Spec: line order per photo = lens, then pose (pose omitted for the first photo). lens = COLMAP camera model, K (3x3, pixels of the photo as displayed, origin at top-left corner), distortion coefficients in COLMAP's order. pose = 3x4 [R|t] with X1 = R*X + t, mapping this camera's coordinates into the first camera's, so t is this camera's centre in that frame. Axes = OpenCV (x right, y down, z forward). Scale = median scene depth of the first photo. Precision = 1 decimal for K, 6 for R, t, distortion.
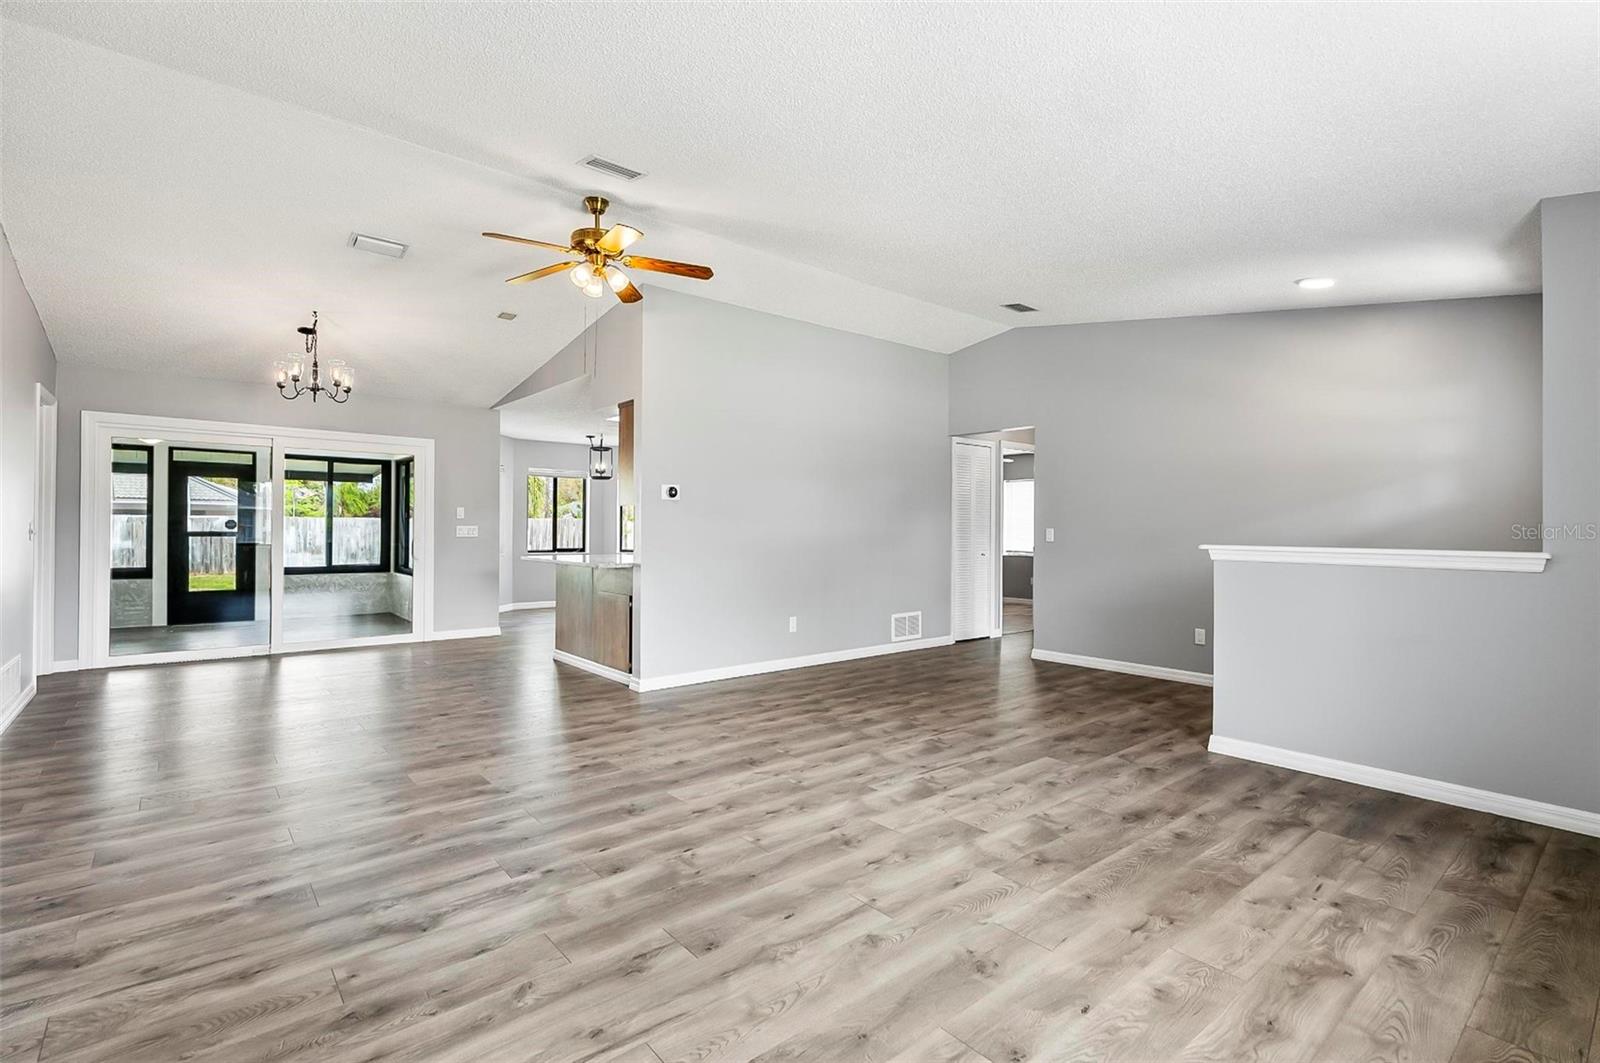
lens RADIAL K [[748.5, 0, 810.2], [0, 748.5, 524.9], [0, 0, 1]] dist [0.004380, 0.000208]
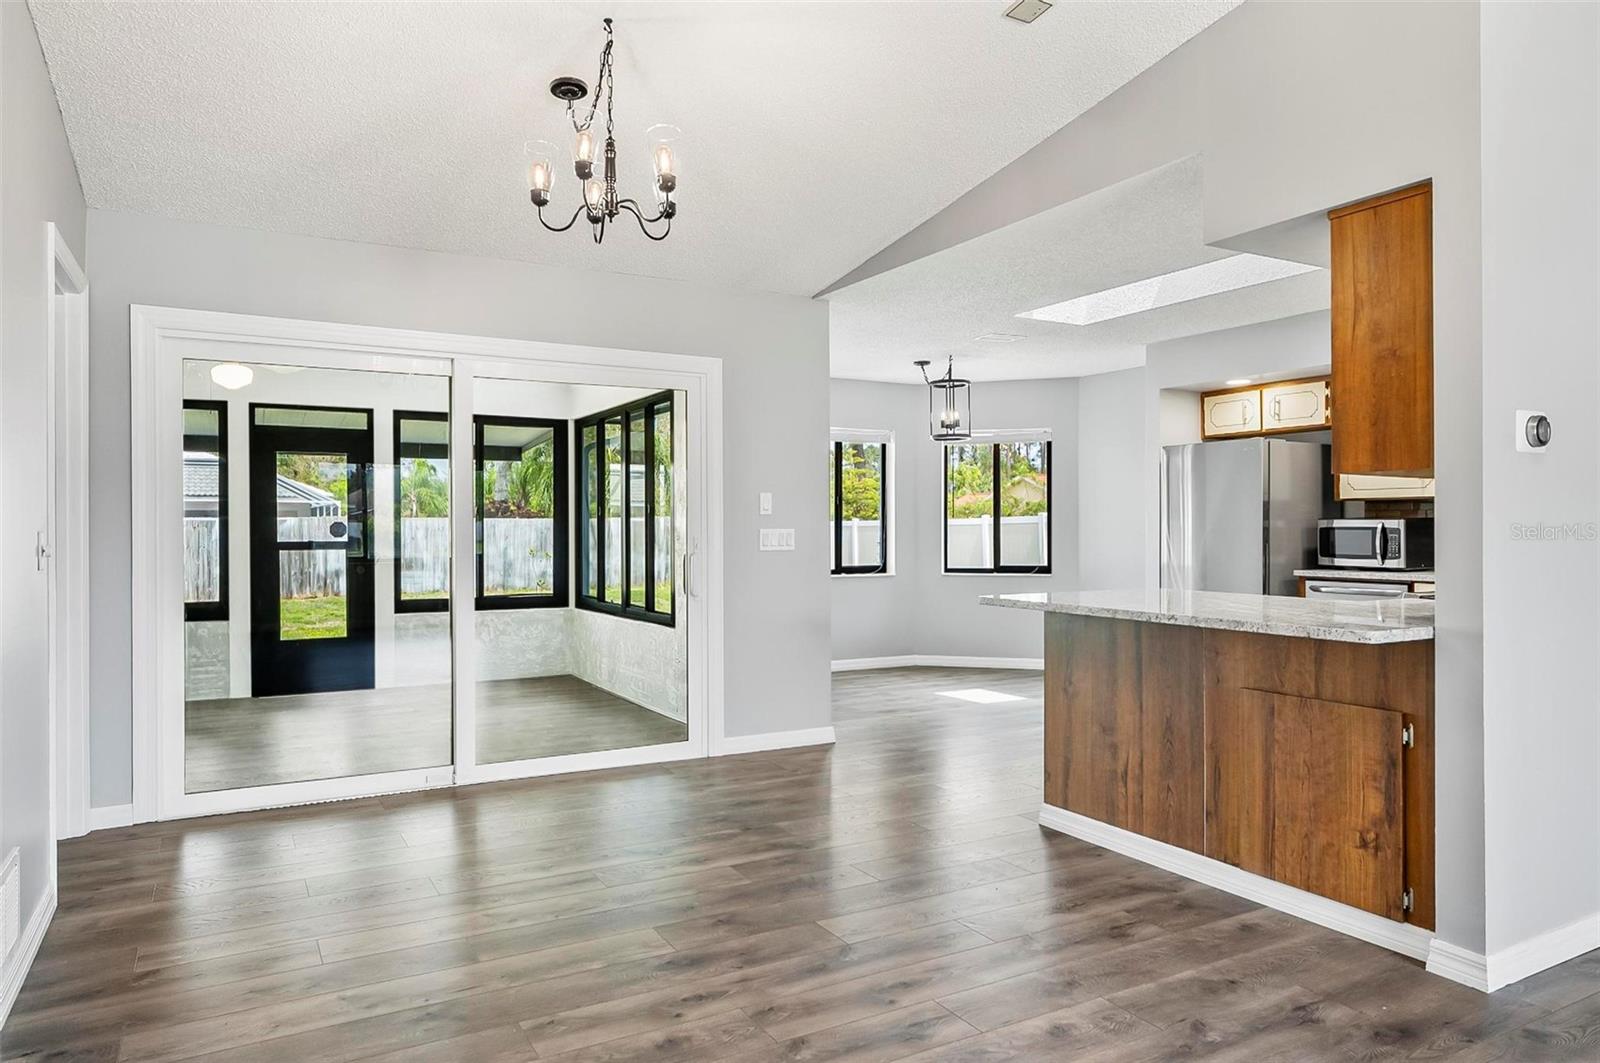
lens RADIAL K [[1042.0, 0, 803.7], [0, 1042.0, 529.9], [0, 0, 1]] dist [-0.006904, 0.008360]
pose [[0.981976, -0.008928, -0.188796, -0.244086], [0.010176, 0.999932, 0.005641, -0.001366], [0.188733, -0.007461, 0.982000, 0.246459]]
